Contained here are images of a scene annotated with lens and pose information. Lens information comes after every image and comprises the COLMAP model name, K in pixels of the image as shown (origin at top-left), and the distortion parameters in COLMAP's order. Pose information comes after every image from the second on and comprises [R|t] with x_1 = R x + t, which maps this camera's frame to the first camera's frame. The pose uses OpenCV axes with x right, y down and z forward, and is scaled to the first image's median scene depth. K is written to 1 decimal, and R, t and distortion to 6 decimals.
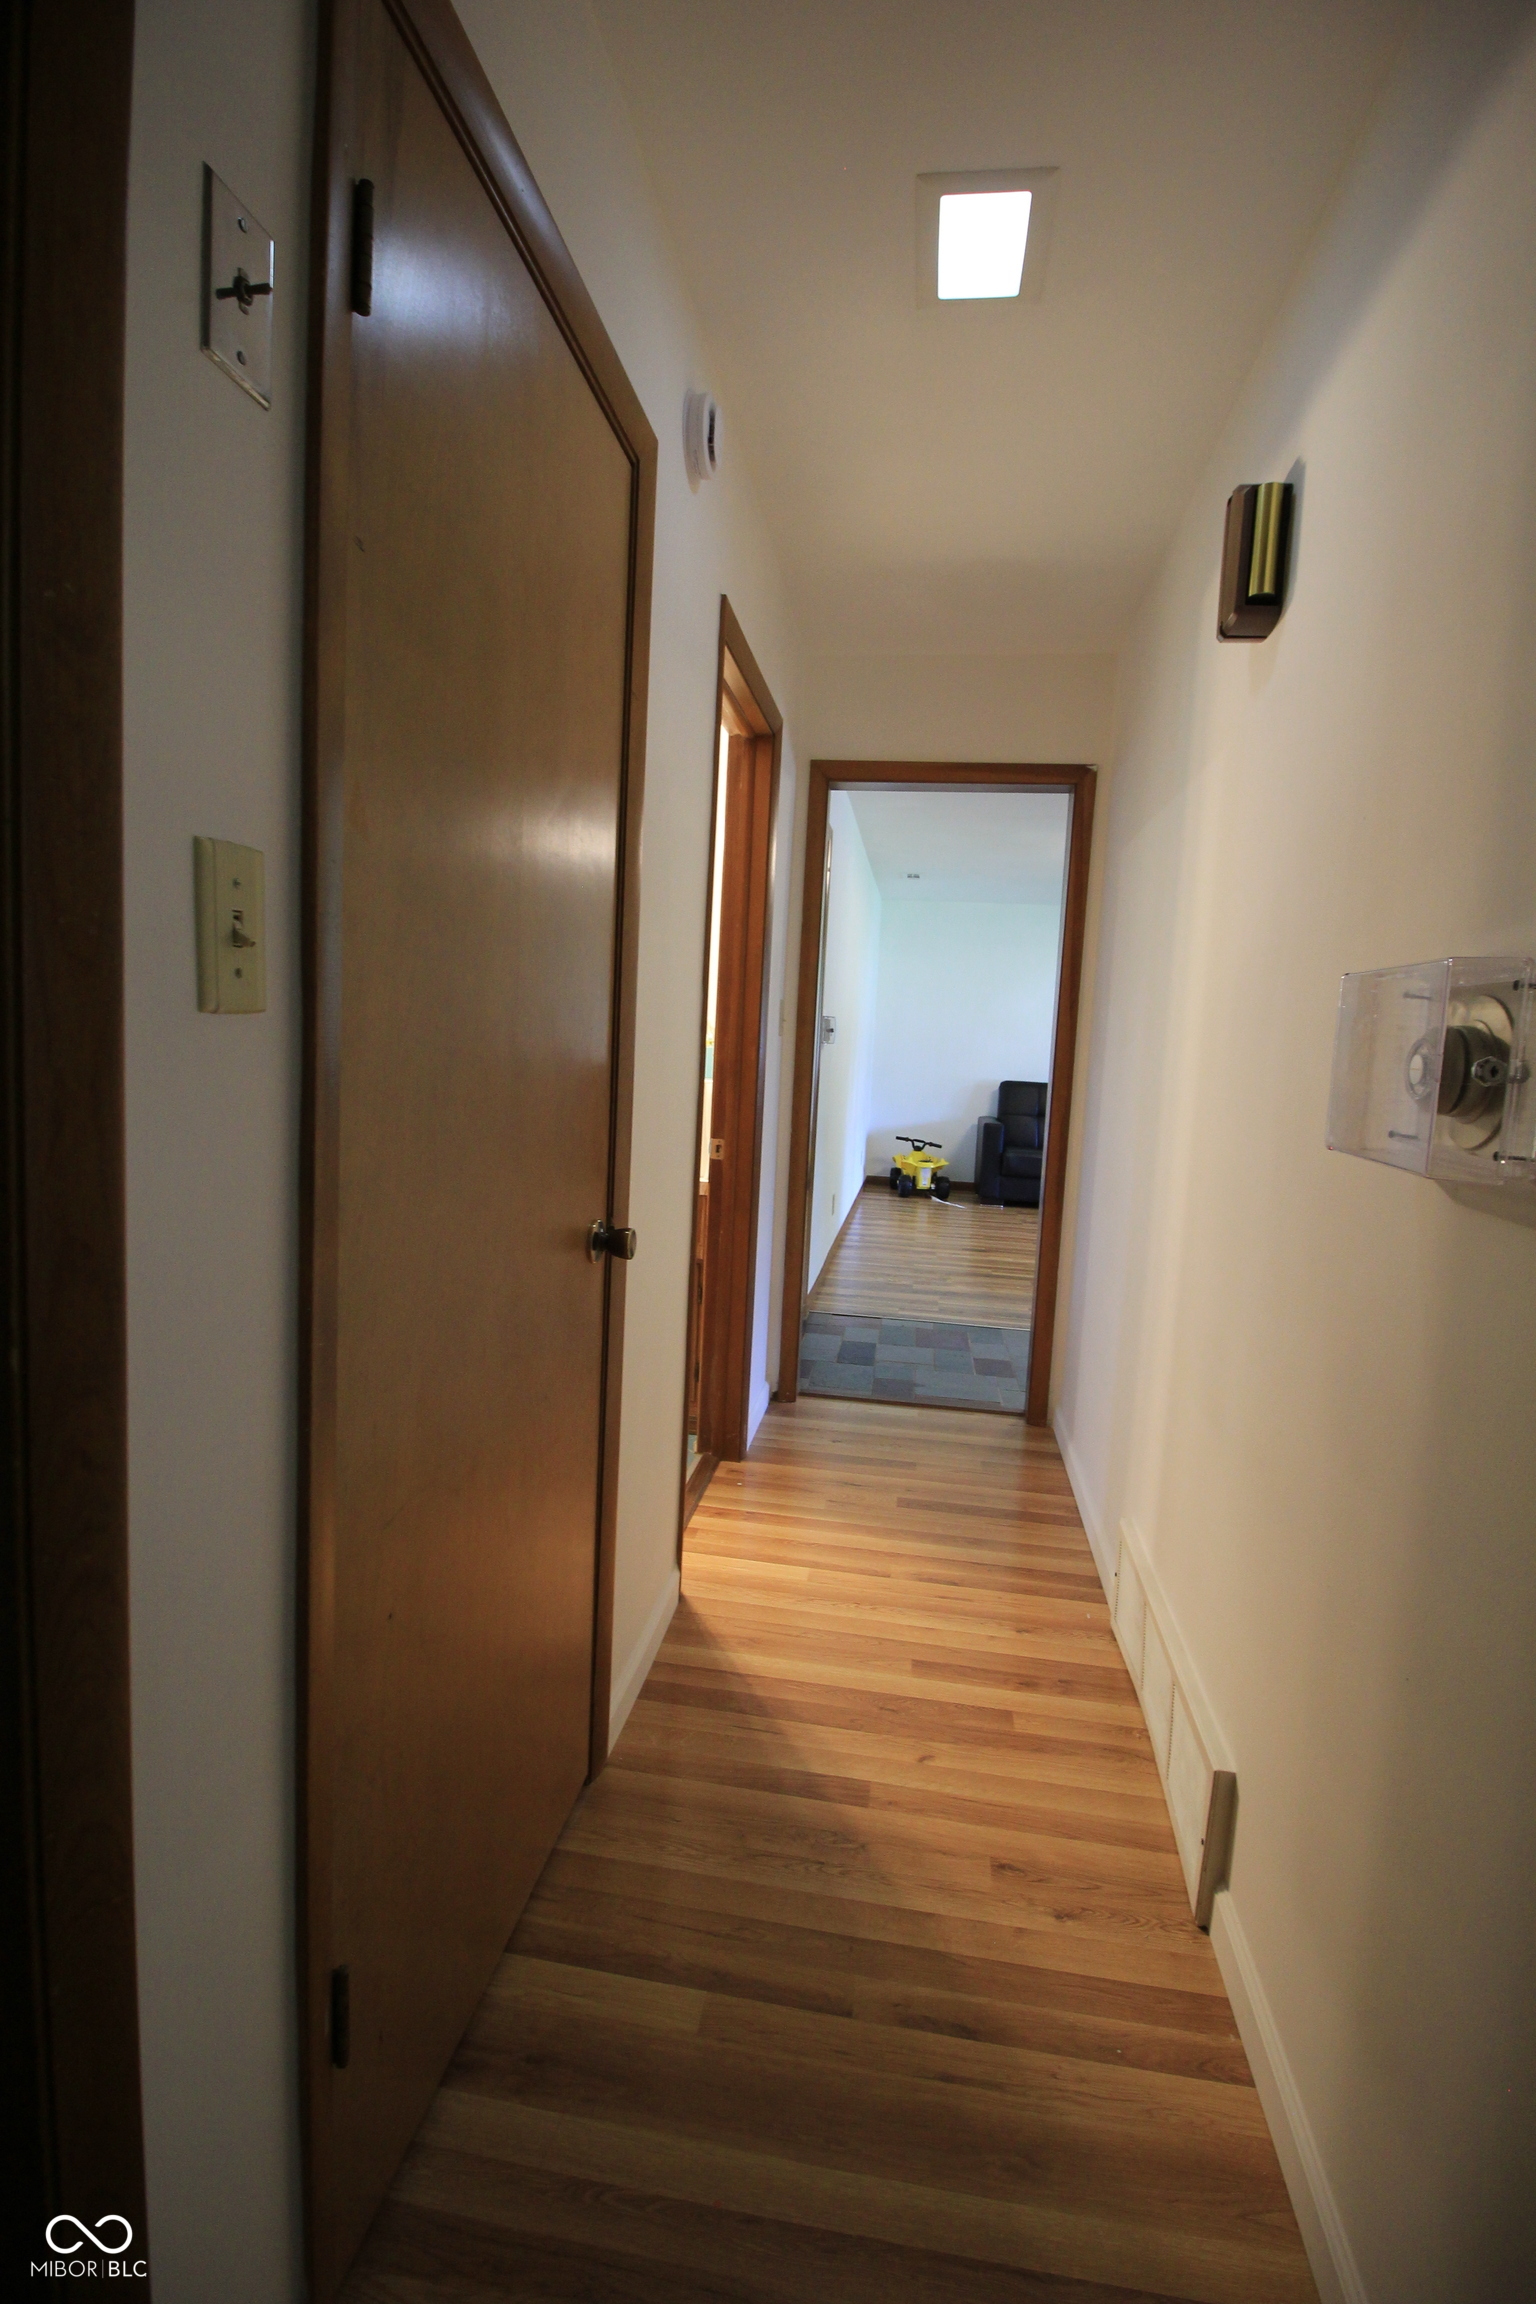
lens RADIAL K [[1062.2, 0, 766.8], [0, 1062.2, 1143.4], [0, 0, 1]] dist [-0.002759, -0.000167]
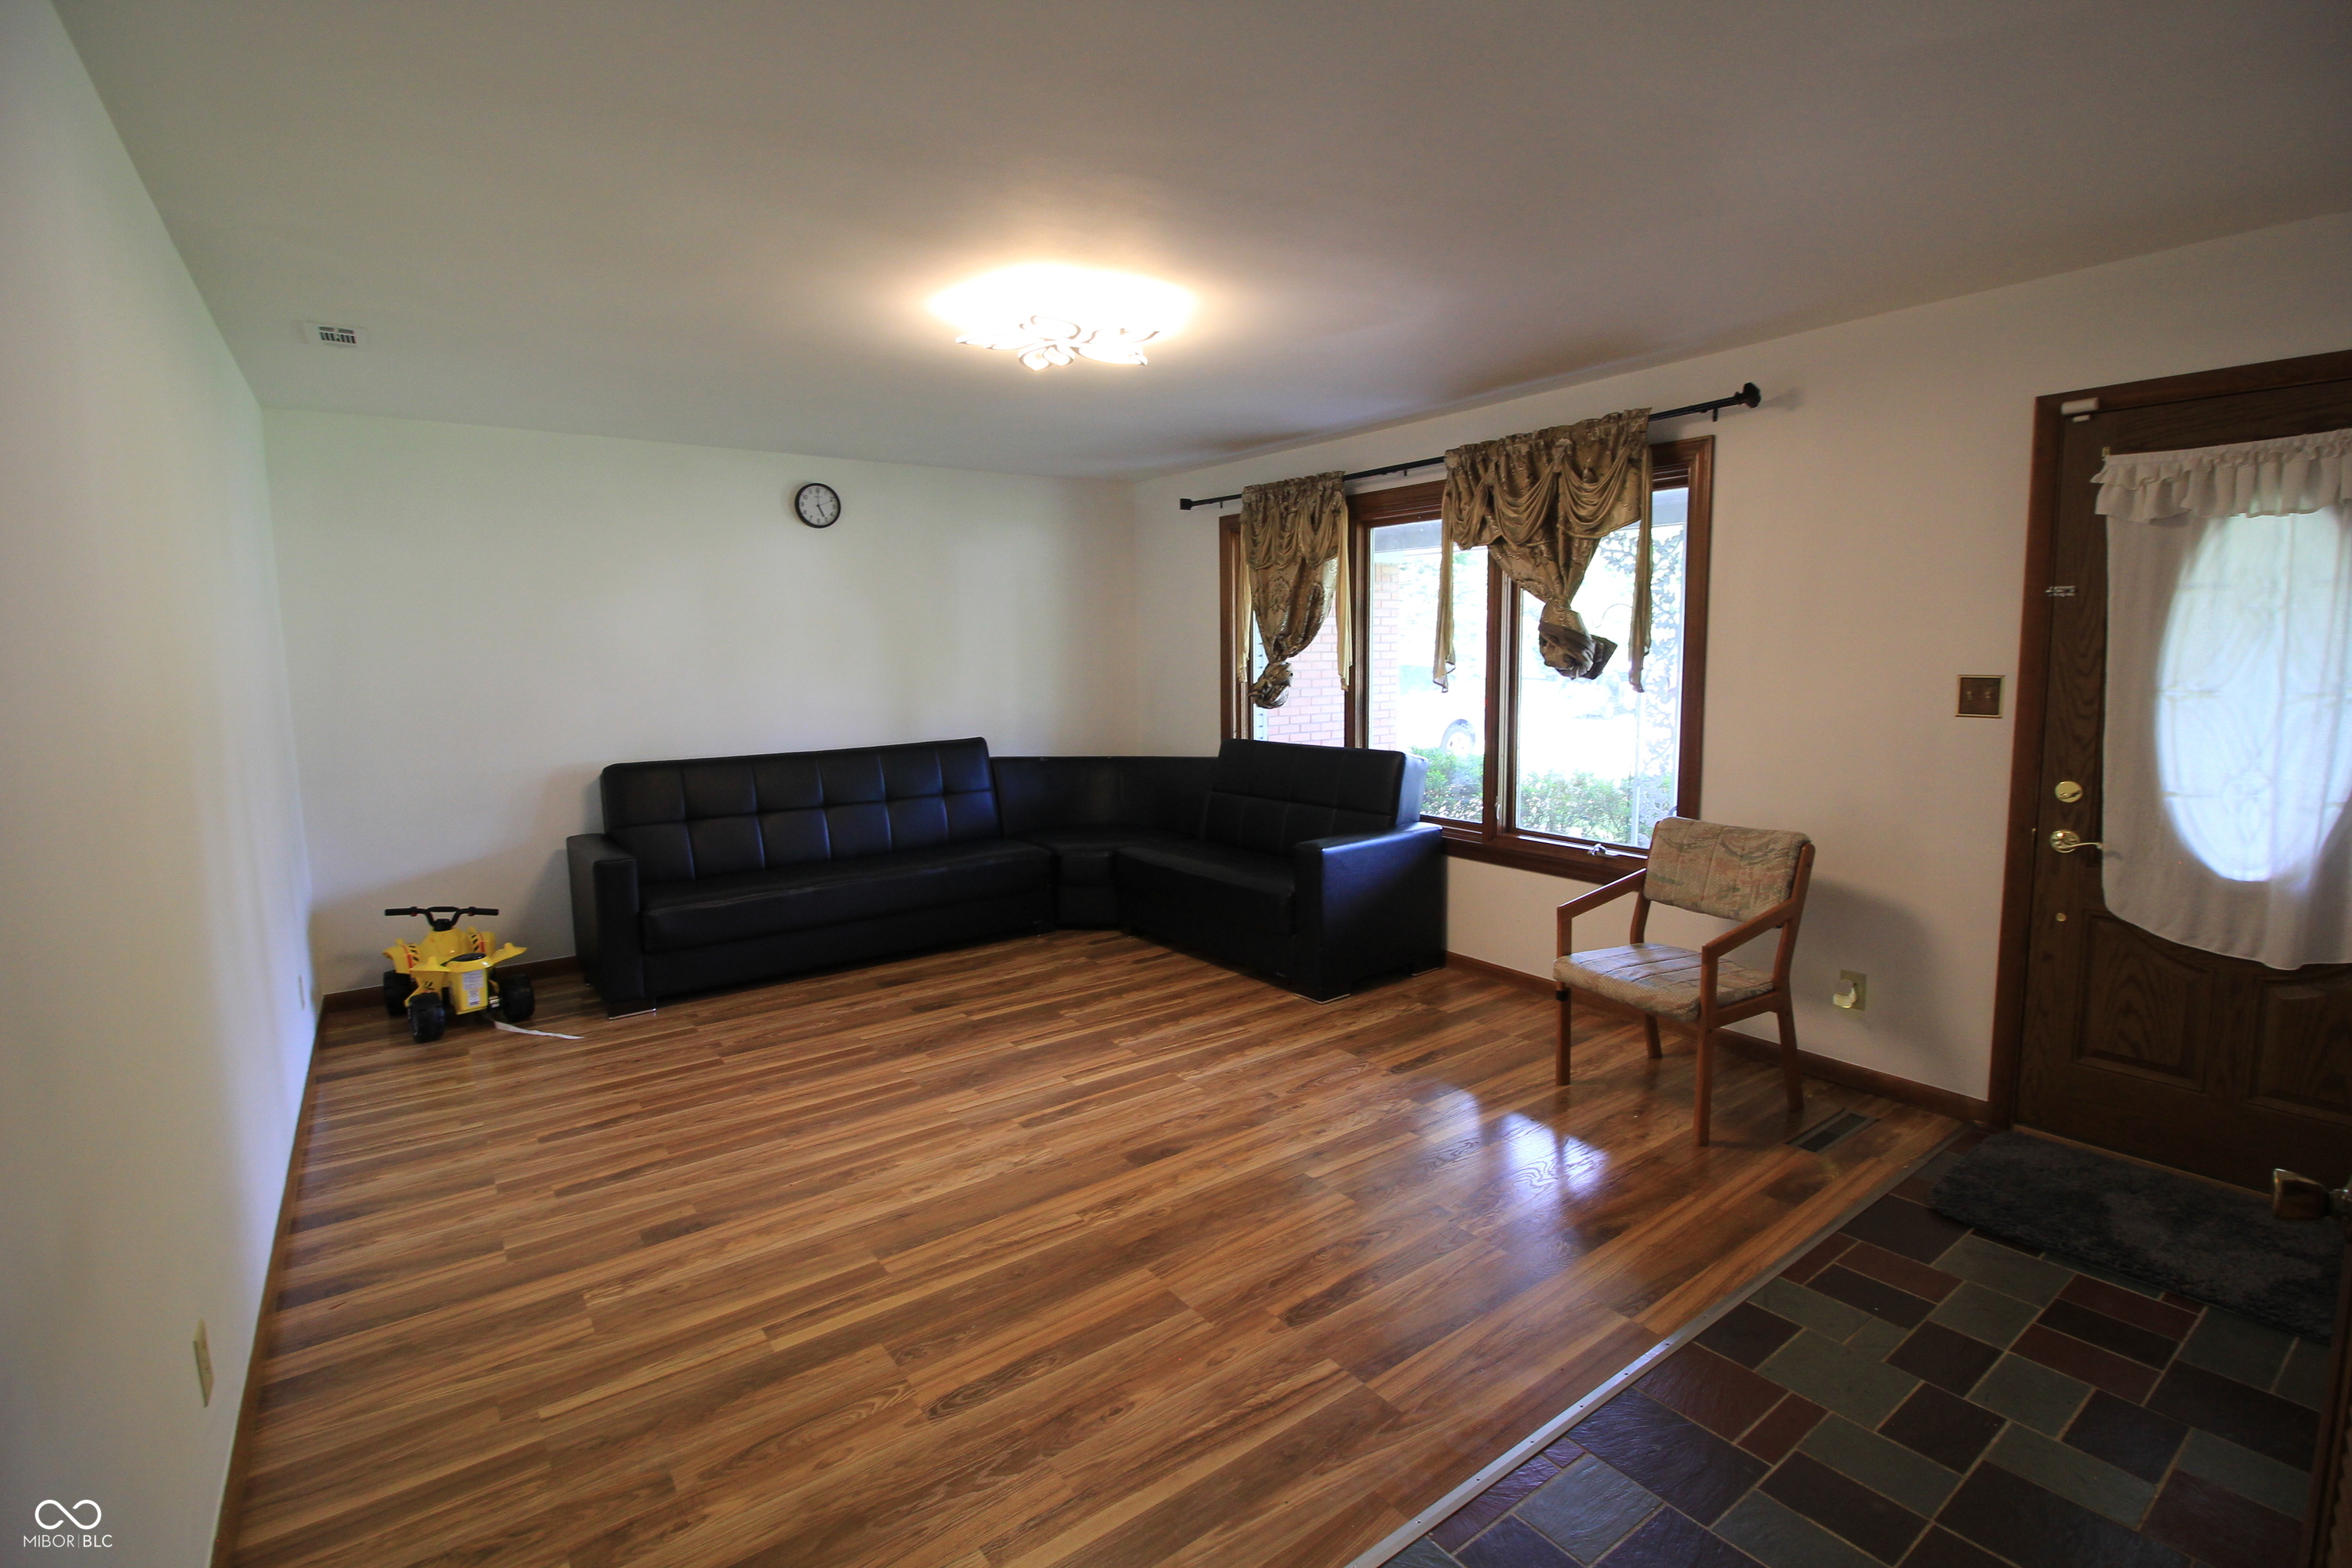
lens RADIAL K [[1084.4, 0, 1174.9], [0, 1084.4, 782.6], [0, 0, 1]] dist [-0.002759, -0.000167]
pose [[0.716117, -0.142993, 0.683176, 0.053739], [0.122317, 0.989353, 0.078863, -0.059198], [-0.687179, 0.027089, 0.725983, 0.414752]]
